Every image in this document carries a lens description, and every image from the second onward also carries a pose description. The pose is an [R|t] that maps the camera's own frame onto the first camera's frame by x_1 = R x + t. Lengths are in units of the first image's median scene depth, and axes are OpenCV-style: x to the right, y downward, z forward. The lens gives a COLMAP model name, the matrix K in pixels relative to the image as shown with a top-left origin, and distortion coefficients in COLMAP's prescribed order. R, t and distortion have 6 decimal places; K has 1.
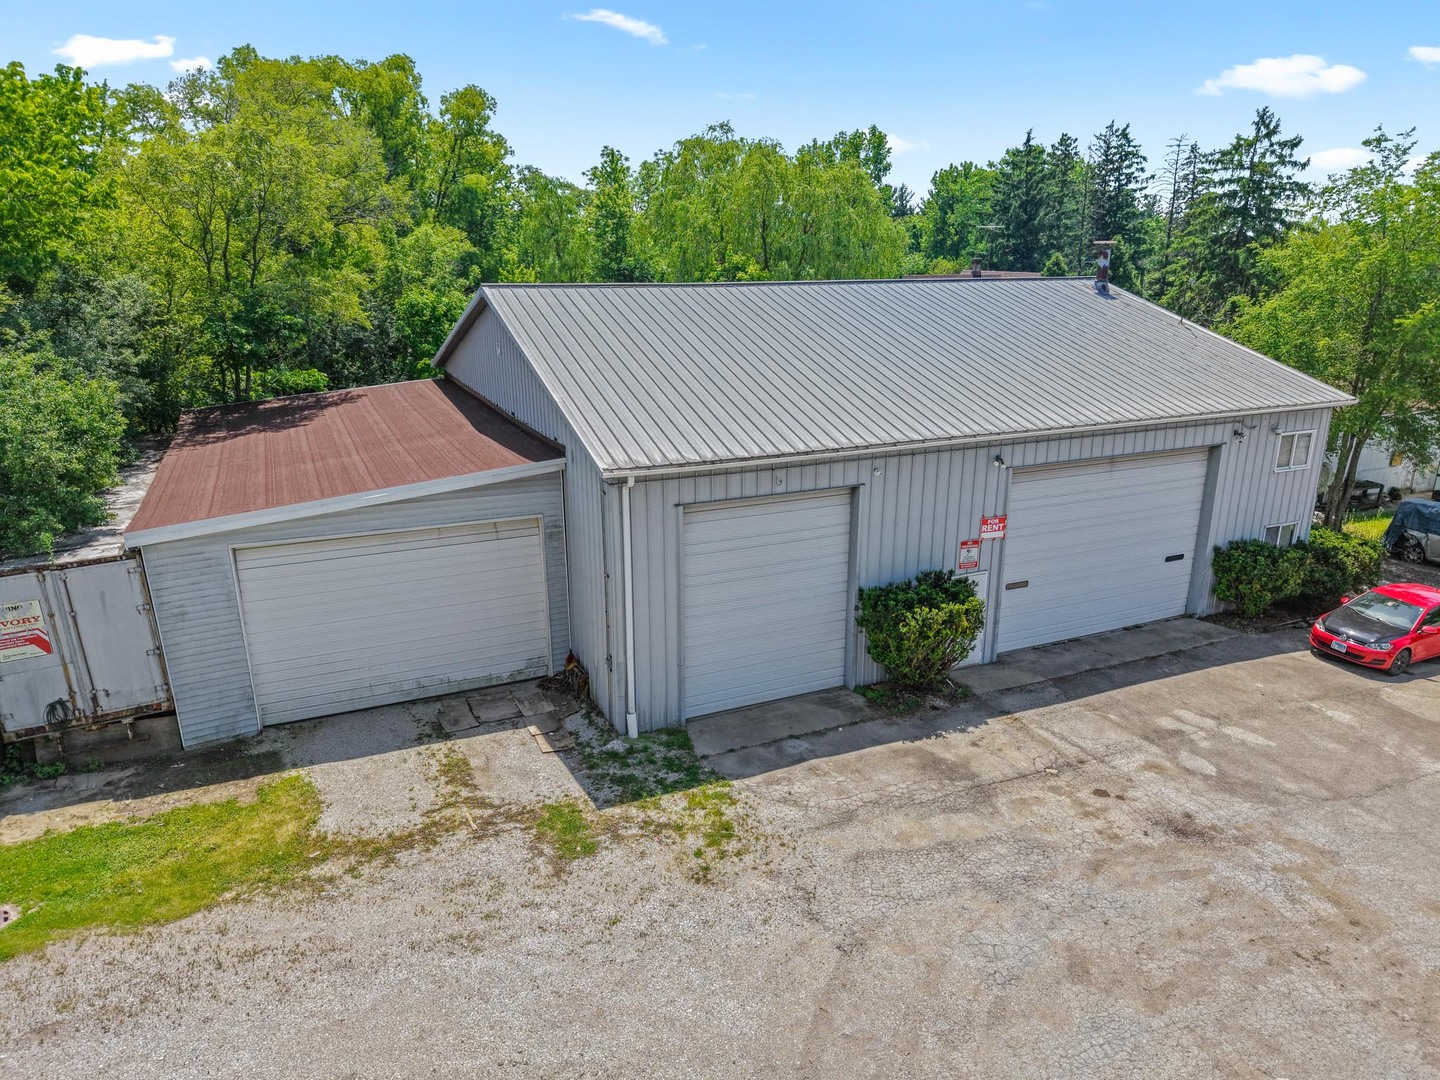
lens RADIAL K [[957.3, 0, 722.0], [0, 957.3, 534.1], [0, 0, 1]] dist [0.062127, -0.076441]
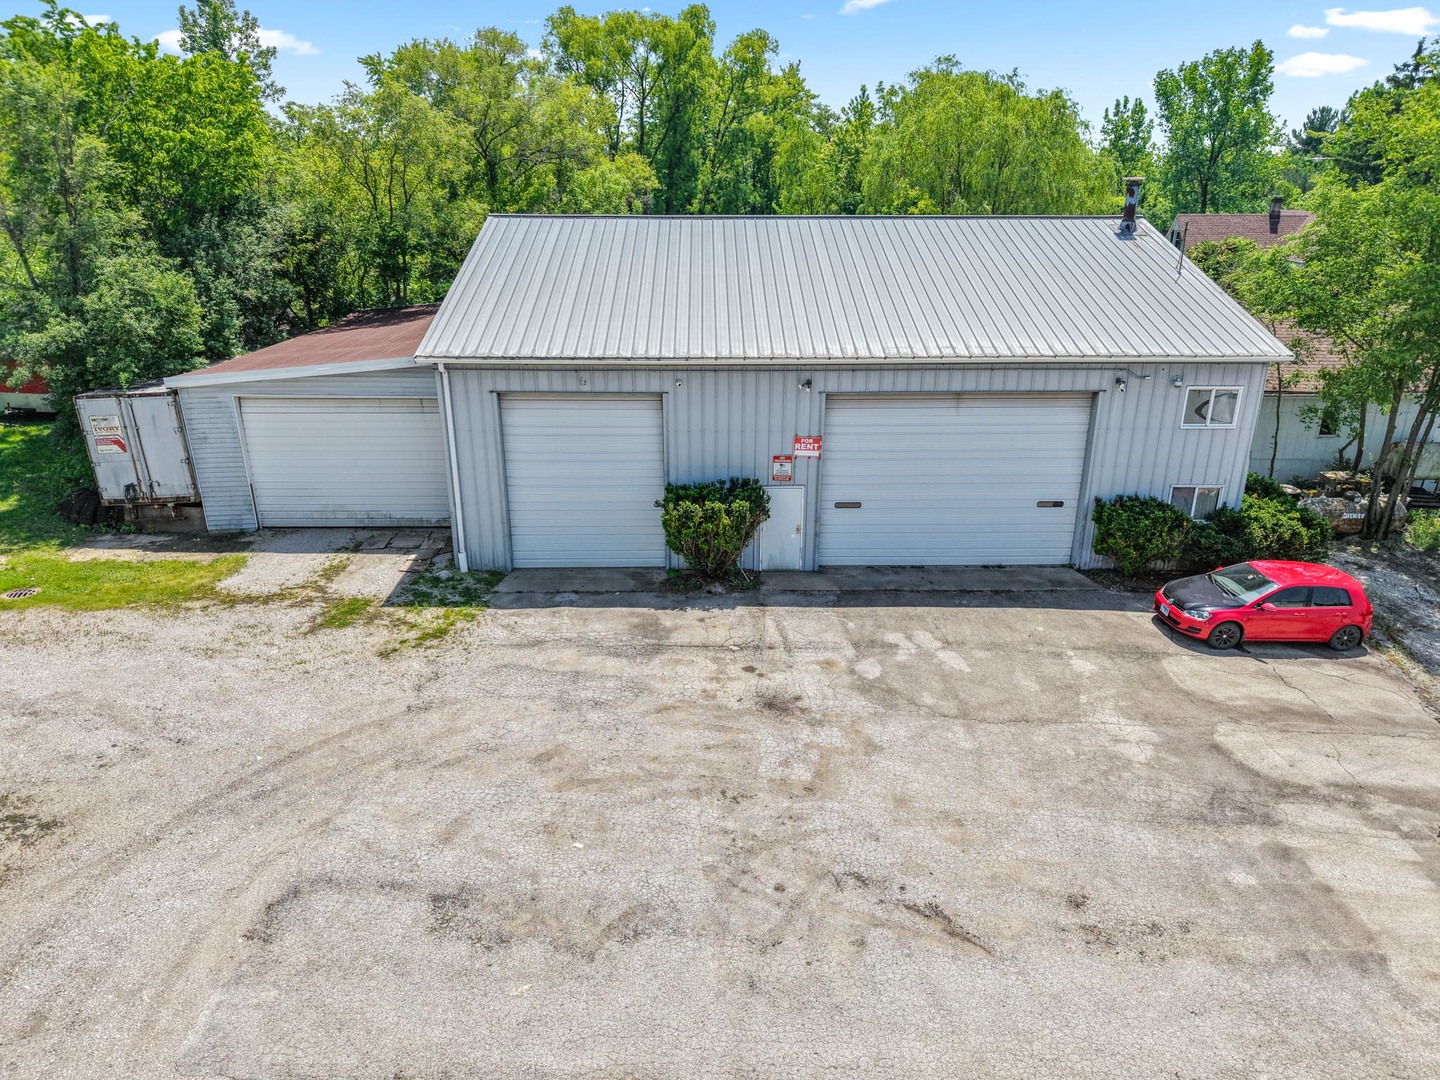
lens RADIAL K [[957.3, 0, 722.0], [0, 957.3, 534.1], [0, 0, 1]] dist [0.062127, -0.076441]
pose [[0.916635, 0.136696, -0.375624, 0.687496], [-0.114048, 0.990086, 0.081997, 0.015491], [0.383109, -0.032322, 0.923137, -0.058423]]
